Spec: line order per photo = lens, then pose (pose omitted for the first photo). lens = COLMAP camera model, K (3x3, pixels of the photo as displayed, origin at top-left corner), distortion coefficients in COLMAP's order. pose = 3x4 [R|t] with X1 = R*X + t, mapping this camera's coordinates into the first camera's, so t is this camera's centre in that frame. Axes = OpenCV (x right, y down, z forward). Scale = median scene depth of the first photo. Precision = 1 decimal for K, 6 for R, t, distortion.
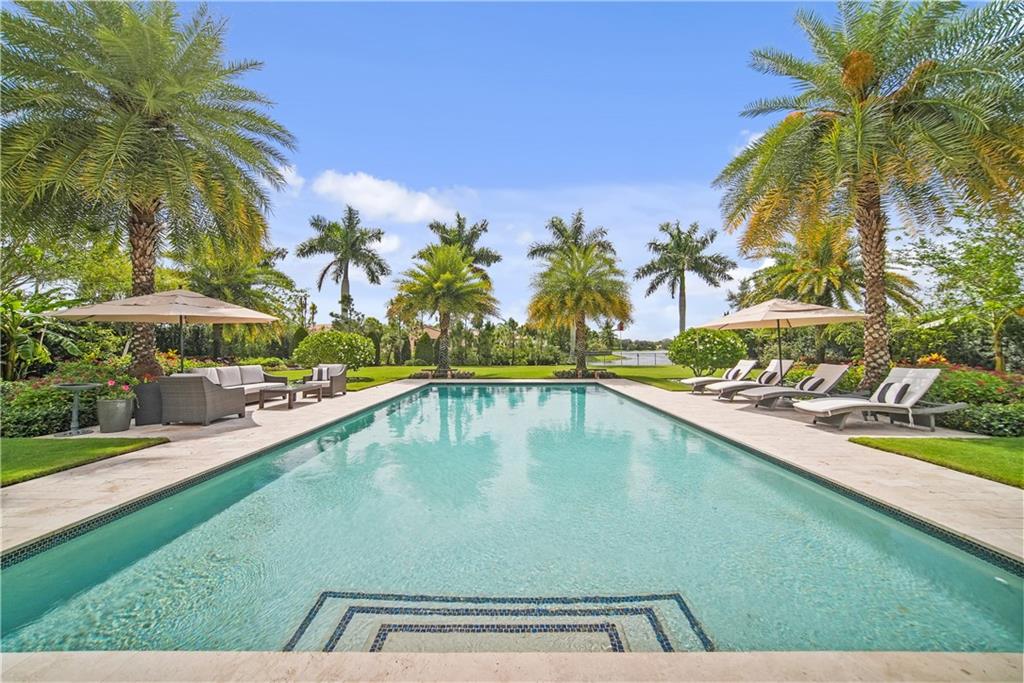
lens RADIAL K [[378.6, 0, 514.5], [0, 378.6, 337.3], [0, 0, 1]] dist [-0.023857, 0.008648]
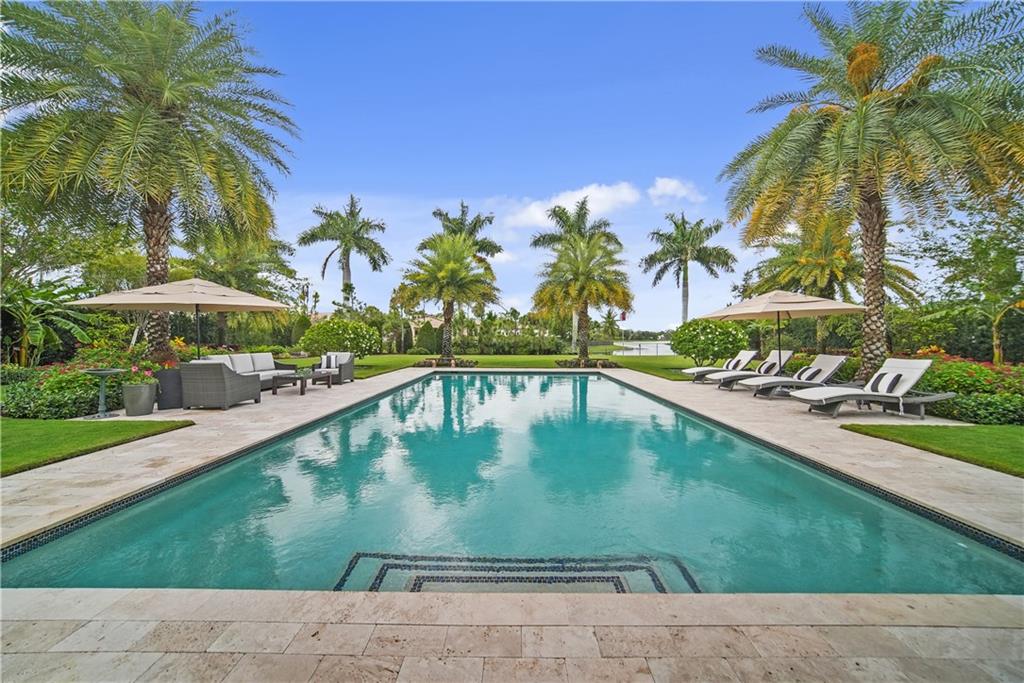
lens RADIAL K [[378.6, 0, 514.5], [0, 378.6, 337.3], [0, 0, 1]] dist [-0.023857, 0.008648]
pose [[0.999974, 0.005745, -0.004442, -0.009693], [-0.005617, 0.999586, 0.028225, -0.000487], [0.004602, -0.028199, 0.999592, -0.024272]]
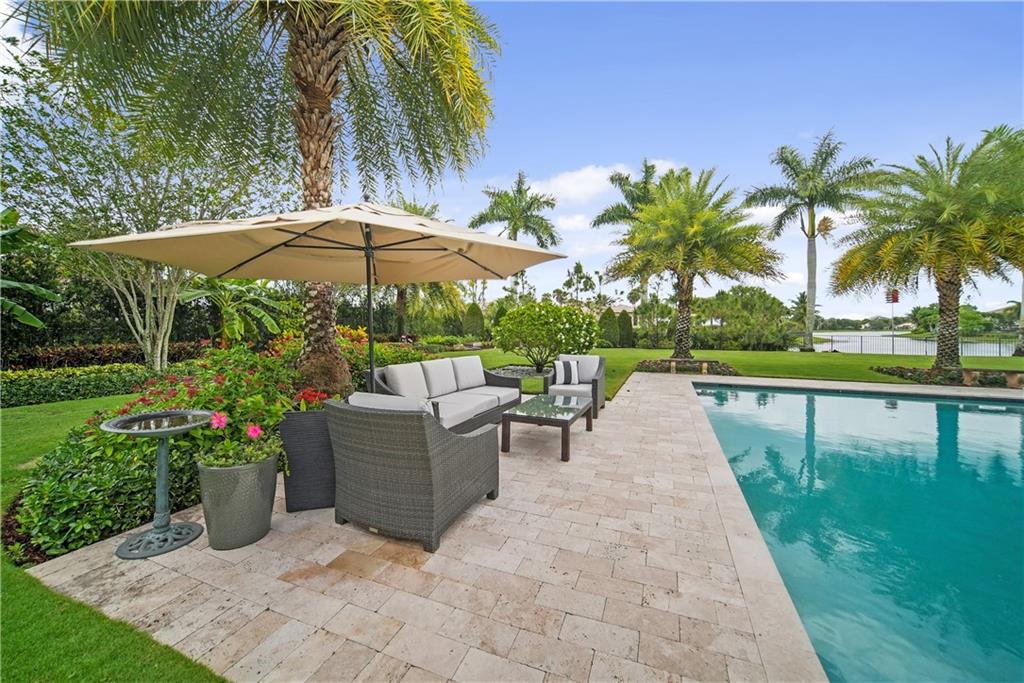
lens RADIAL K [[380.3, 0, 514.3], [0, 380.3, 327.6], [0, 0, 1]] dist [-0.022649, 0.005622]
pose [[0.931323, 0.008635, -0.364092, -0.479675], [0.003430, 0.999467, 0.032476, 0.012942], [0.364178, -0.031494, 0.930797, 0.545283]]
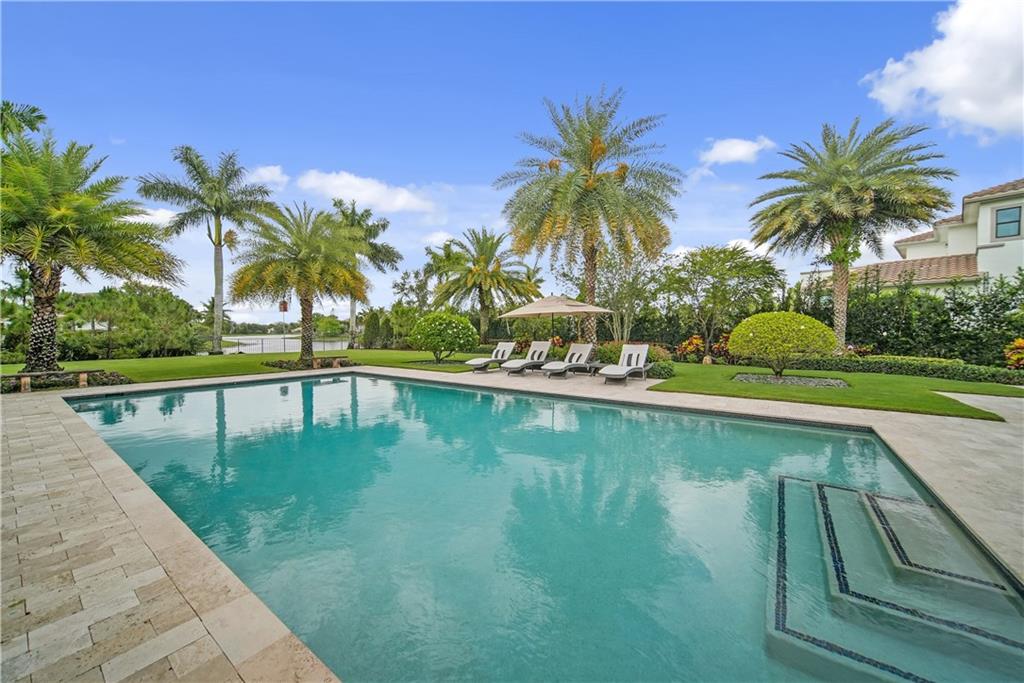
lens RADIAL K [[378.6, 0, 514.5], [0, 378.6, 337.3], [0, 0, 1]] dist [-0.023857, 0.008648]
pose [[0.577811, -0.010621, 0.816101, -0.500857], [-0.024477, 0.999240, 0.030334, 0.008661], [-0.815803, -0.037502, 0.577112, 0.339537]]
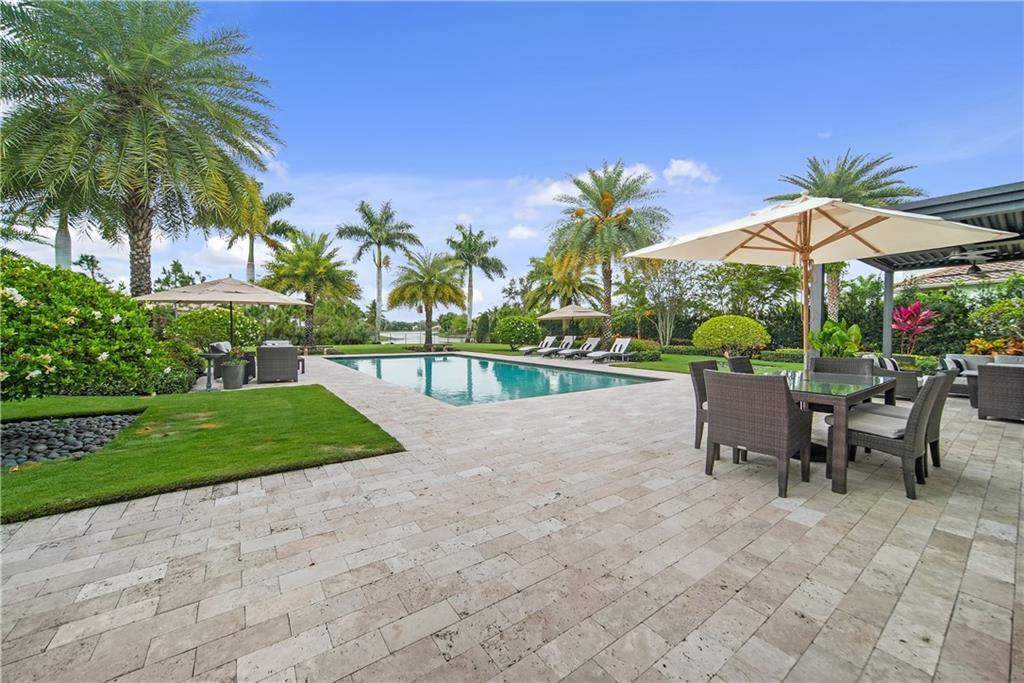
lens RADIAL K [[390.9, 0, 512.8], [0, 390.9, 328.9], [0, 0, 1]] dist [-0.001377, -0.000019]
pose [[0.812133, 0.009005, 0.583403, -0.783772], [-0.025945, 0.999449, 0.020691, -0.010031], [-0.582896, -0.031940, 0.811919, -0.508003]]
